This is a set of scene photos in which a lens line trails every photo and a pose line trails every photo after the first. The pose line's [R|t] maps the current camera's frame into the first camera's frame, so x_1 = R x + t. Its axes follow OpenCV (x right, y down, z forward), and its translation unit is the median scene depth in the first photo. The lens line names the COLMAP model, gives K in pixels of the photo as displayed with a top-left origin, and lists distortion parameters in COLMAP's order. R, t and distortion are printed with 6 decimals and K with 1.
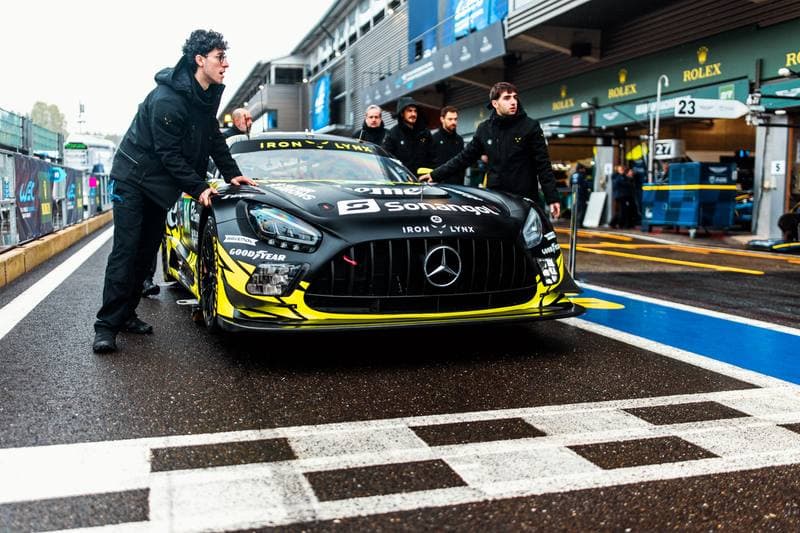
lens RADIAL K [[768.6, 0, 400.0], [0, 768.6, 266.5], [0, 0, 1]] dist [0.012548, -0.008360]
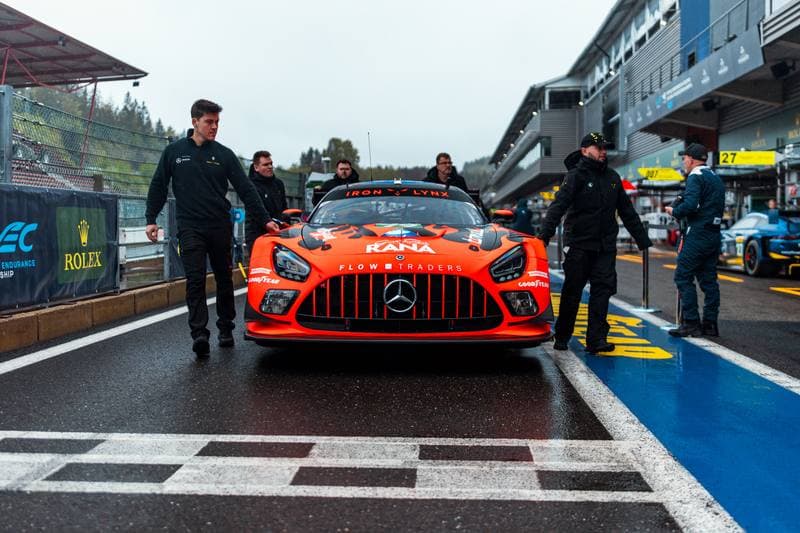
lens RADIAL K [[792.1, 0, 400.6], [0, 792.1, 325.3], [0, 0, 1]] dist [0.024927, 0.005282]
pose [[0.936368, 0.032767, -0.349487, 0.292862], [-0.020791, 0.999063, 0.037964, -0.014447], [0.350403, -0.028283, 0.936172, -0.039824]]
